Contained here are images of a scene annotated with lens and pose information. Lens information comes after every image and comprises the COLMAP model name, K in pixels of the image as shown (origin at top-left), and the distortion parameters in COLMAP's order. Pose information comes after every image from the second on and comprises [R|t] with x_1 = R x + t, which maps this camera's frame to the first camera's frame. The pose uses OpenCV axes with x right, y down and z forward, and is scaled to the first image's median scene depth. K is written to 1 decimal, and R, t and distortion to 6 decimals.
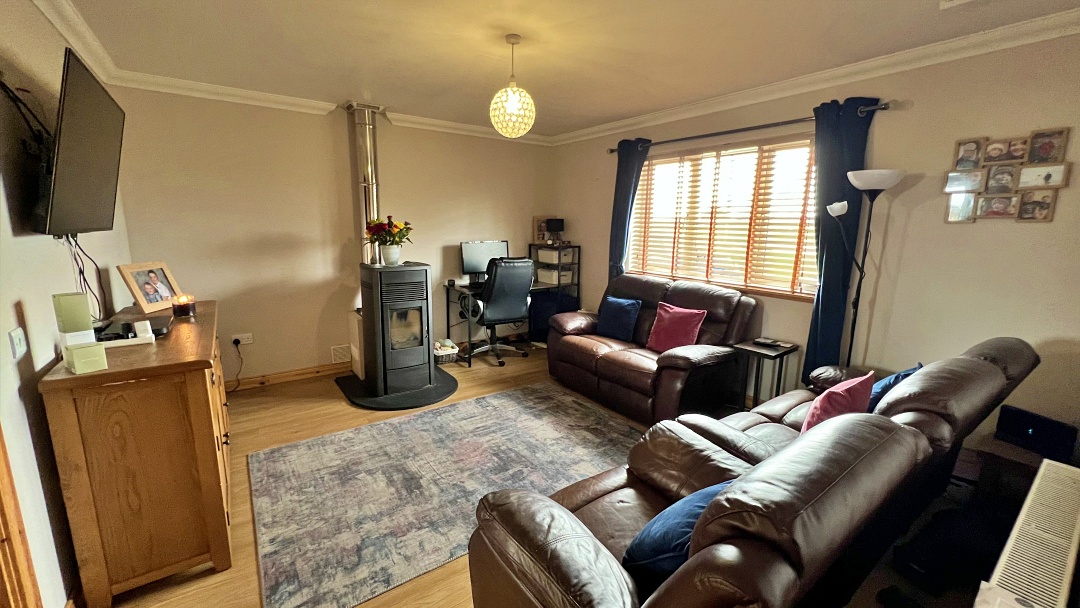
lens RADIAL K [[431.1, 0, 540.0], [0, 431.1, 304.0], [0, 0, 1]] dist [-0.001187, 0.000178]
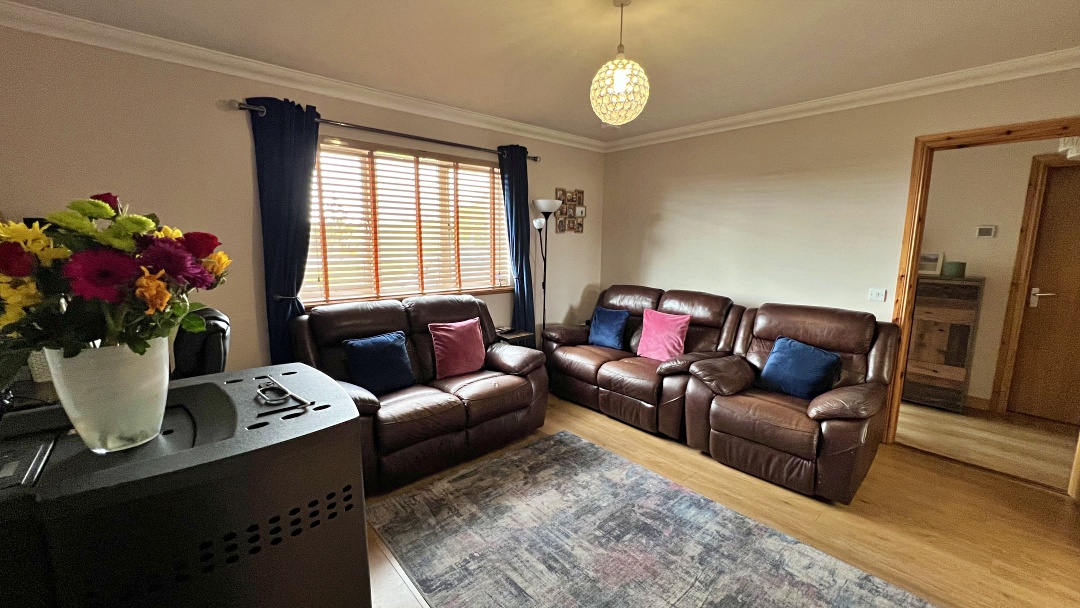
lens RADIAL K [[431.1, 0, 540.0], [0, 431.1, 304.0], [0, 0, 1]] dist [-0.001187, 0.000178]
pose [[-0.101755, -0.163302, 0.981315, -0.787332], [0.175820, 0.967954, 0.179310, -0.215484], [-0.979149, 0.190780, -0.069782, 1.139721]]
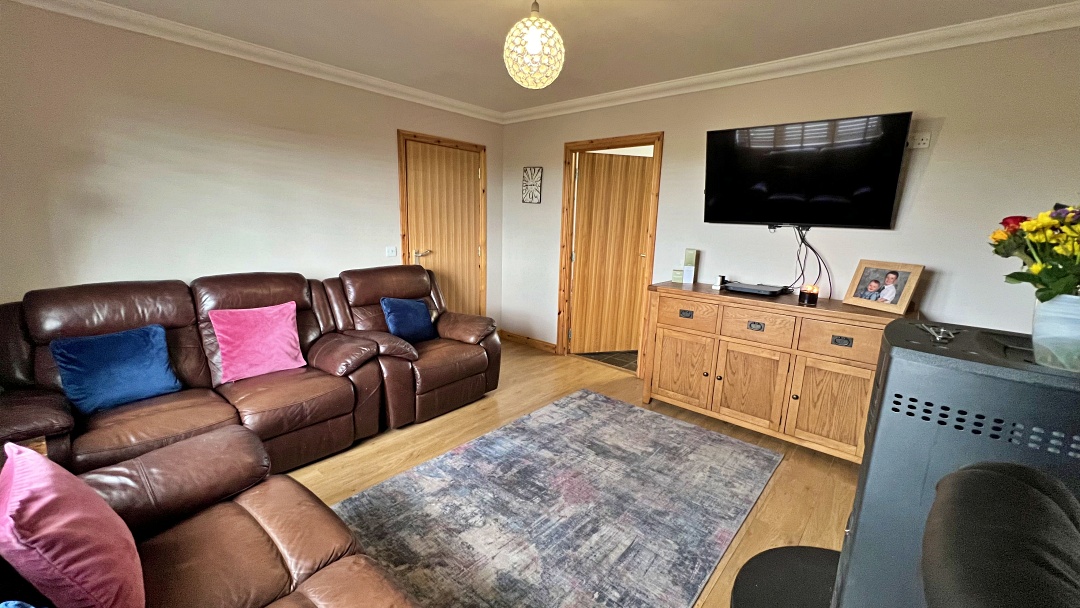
lens RADIAL K [[431.1, 0, 540.0], [0, 431.1, 304.0], [0, 0, 1]] dist [-0.001187, 0.000178]
pose [[-0.973307, 0.003098, -0.229485, 0.089786], [-0.083907, 0.925885, 0.368370, -0.287221], [0.213618, 0.377793, -0.900911, 1.651521]]
